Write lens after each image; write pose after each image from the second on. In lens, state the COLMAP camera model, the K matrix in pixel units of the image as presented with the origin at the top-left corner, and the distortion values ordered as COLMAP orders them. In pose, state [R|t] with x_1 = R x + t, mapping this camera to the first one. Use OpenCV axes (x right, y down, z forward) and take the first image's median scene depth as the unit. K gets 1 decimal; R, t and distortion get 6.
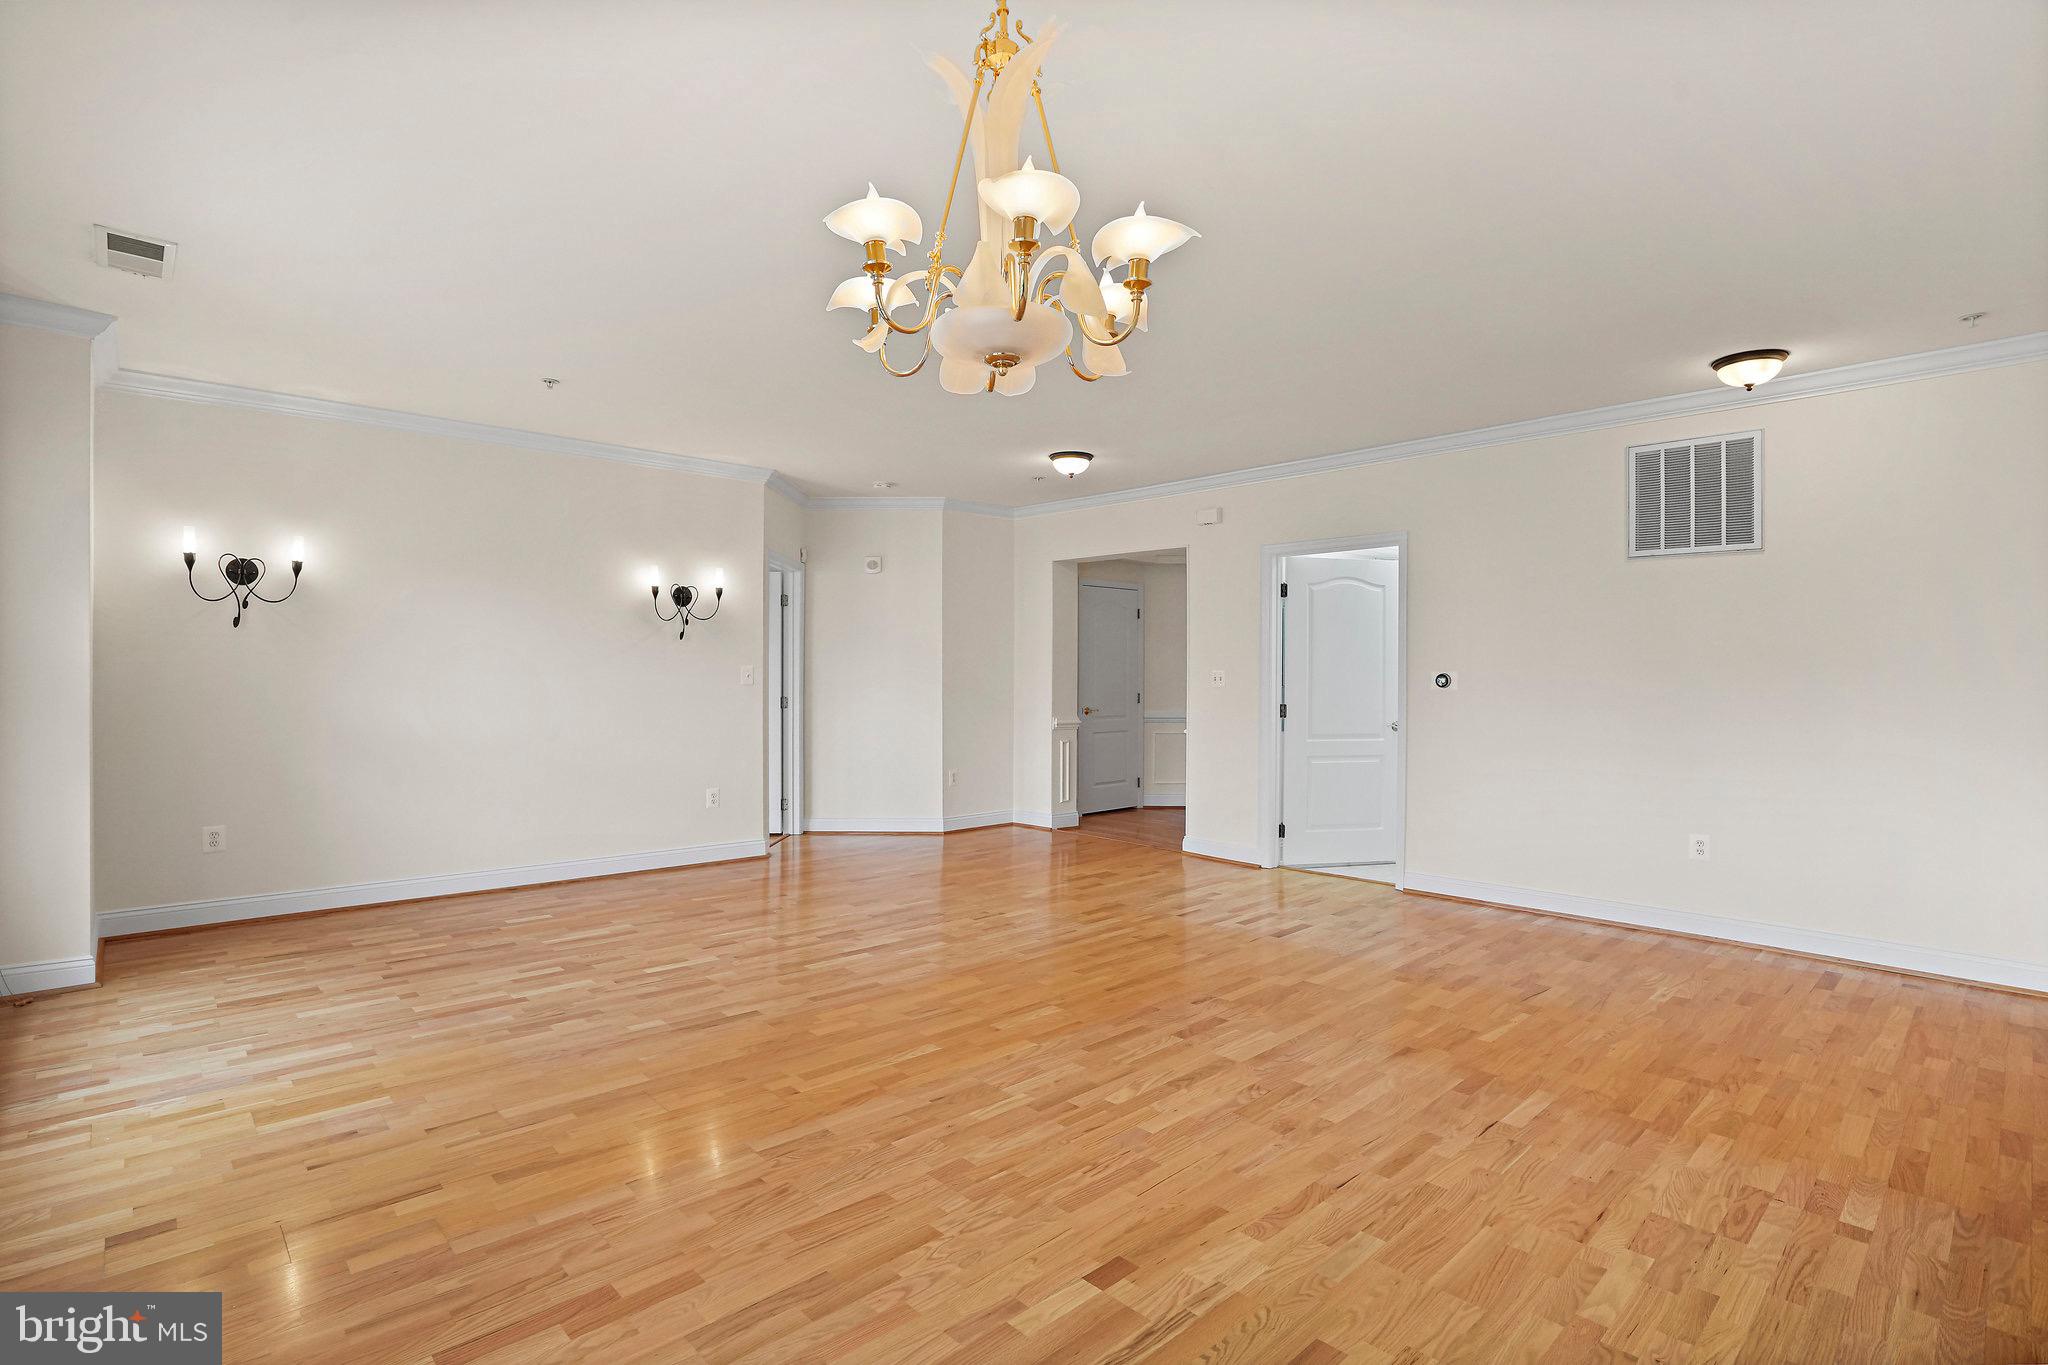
lens RADIAL K [[988.8, 0, 1015.7], [0, 988.8, 673.5], [0, 0, 1]] dist [-0.055938, 0.025418]
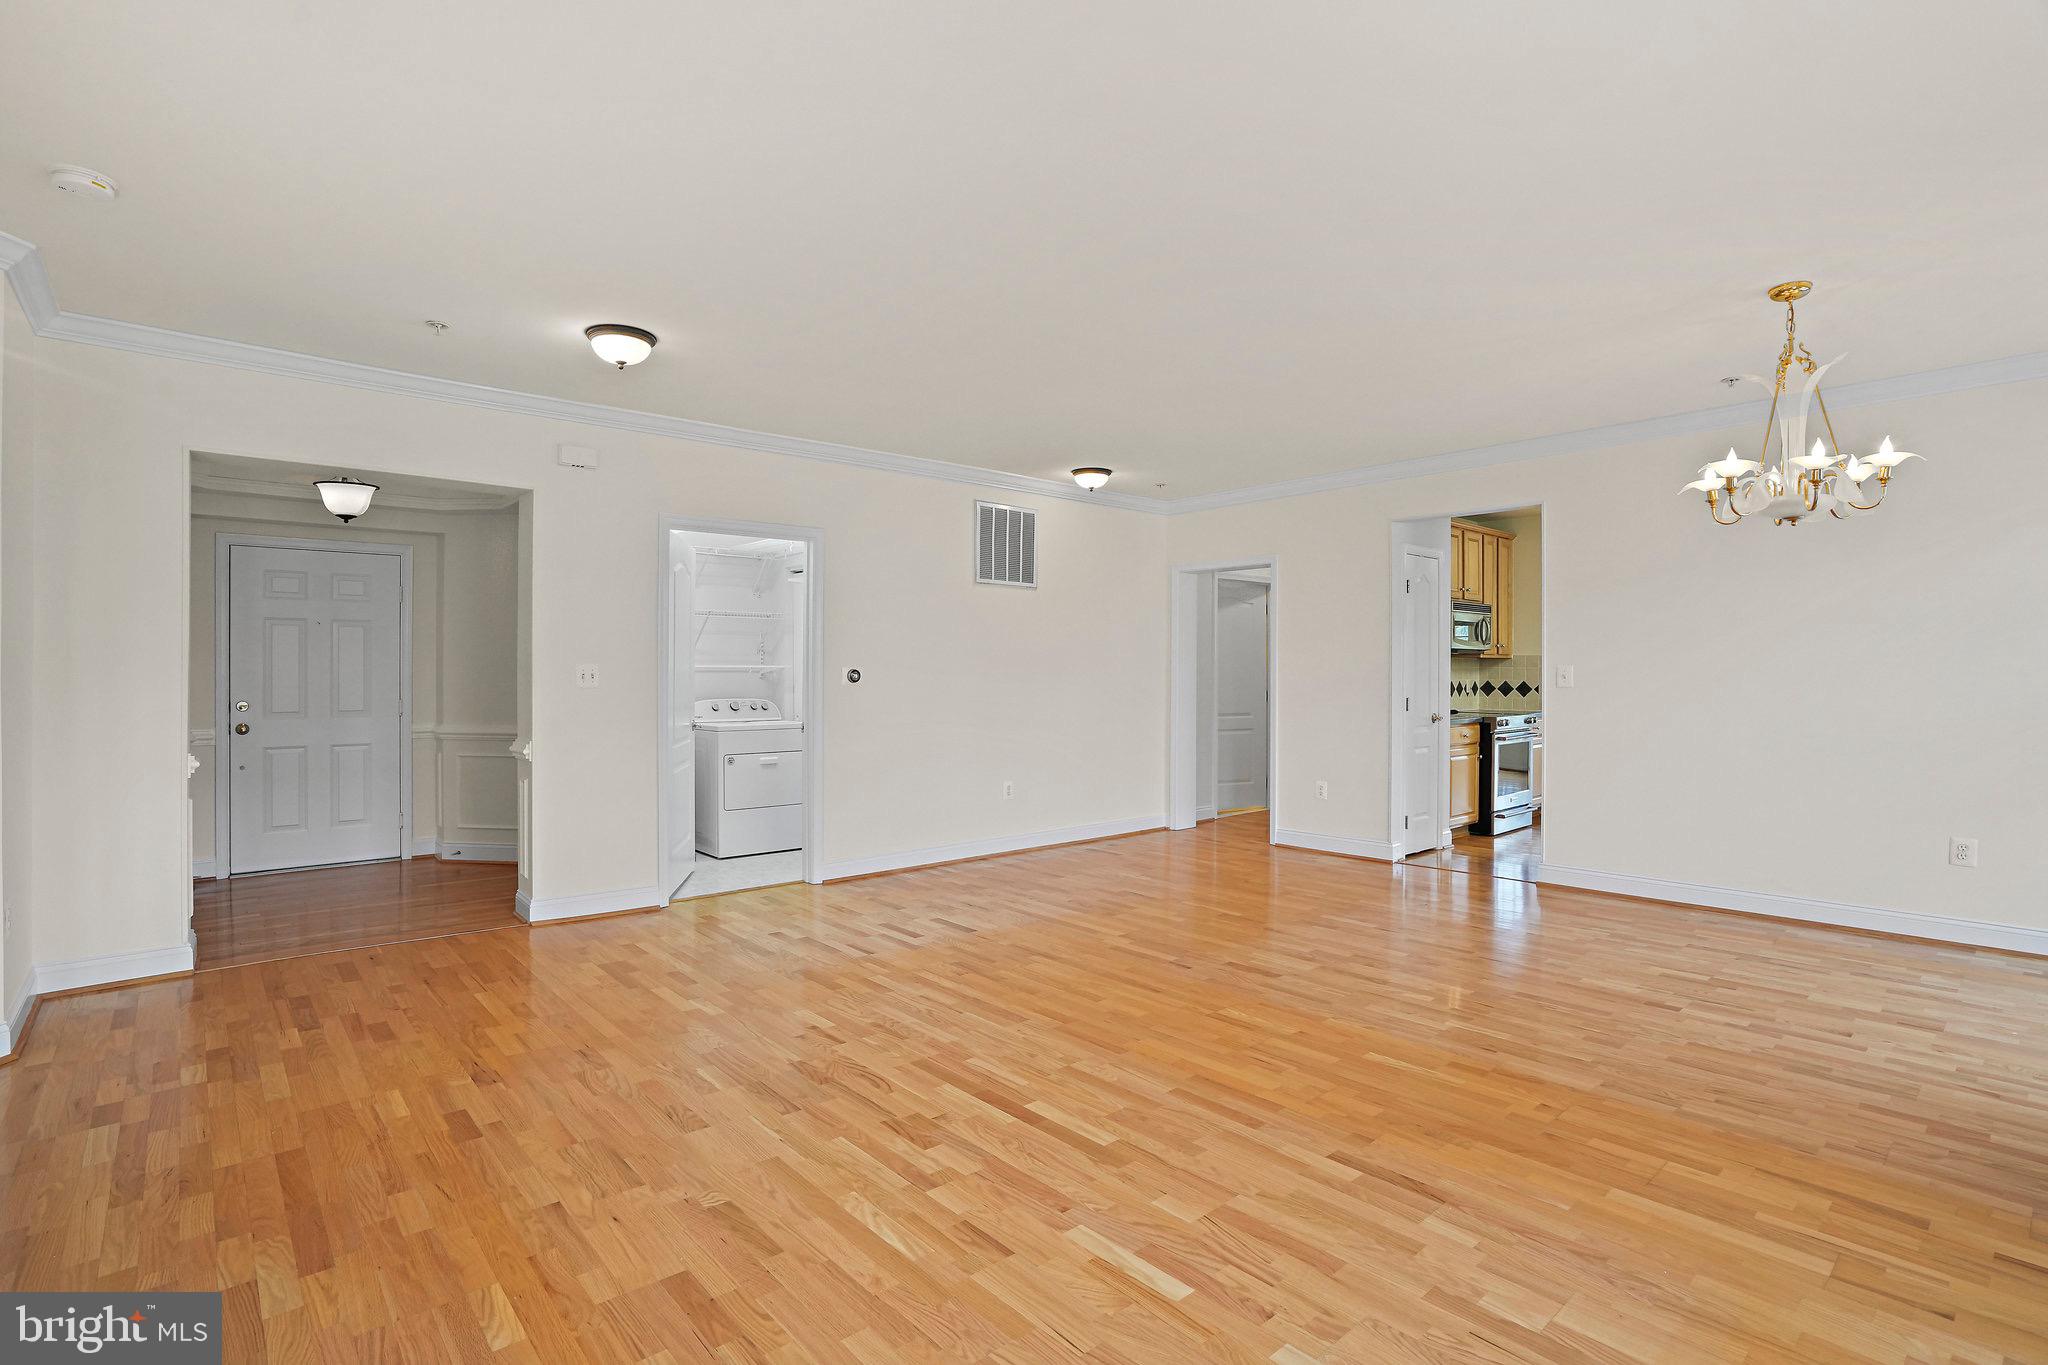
lens RADIAL K [[979.0, 0, 1017.1], [0, 979.0, 681.3], [0, 0, 1]] dist [-0.056137, 0.024186]
pose [[0.030839, -0.011801, 0.999455, -0.857599], [-0.002459, 0.999926, 0.011883, -0.000901], [-0.999521, -0.002824, 0.030808, 1.081733]]
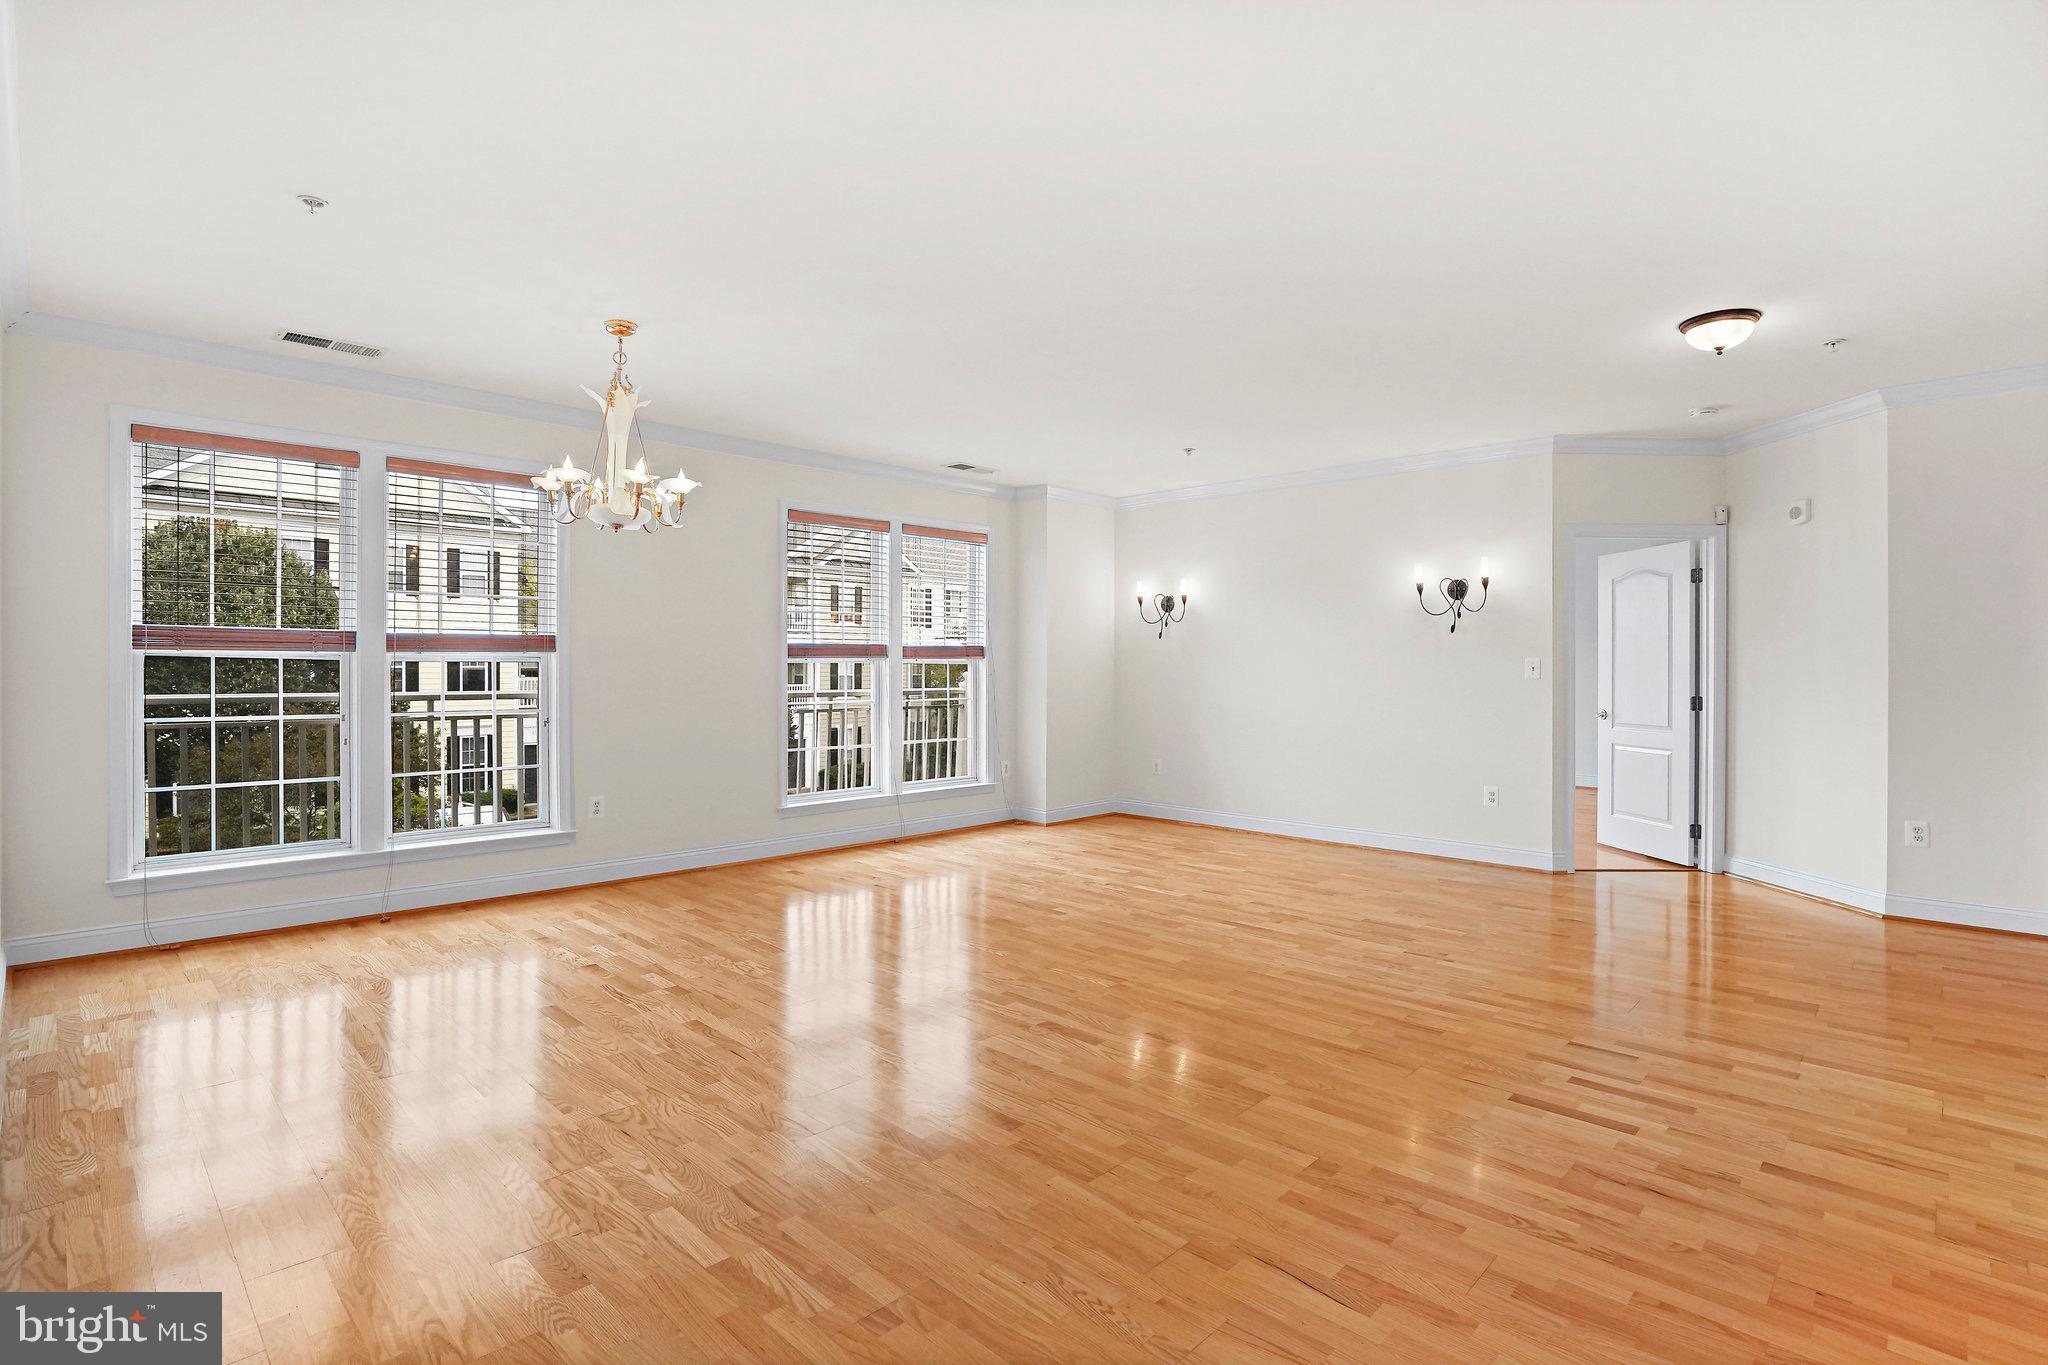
lens RADIAL K [[988.8, 0, 1015.7], [0, 988.8, 673.5], [0, 0, 1]] dist [-0.055938, 0.025418]
pose [[0.042244, 0.001509, -0.999106, 0.986035], [-0.002008, 0.999997, 0.001426, 0.009920], [0.999105, 0.001946, 0.042247, 0.785027]]
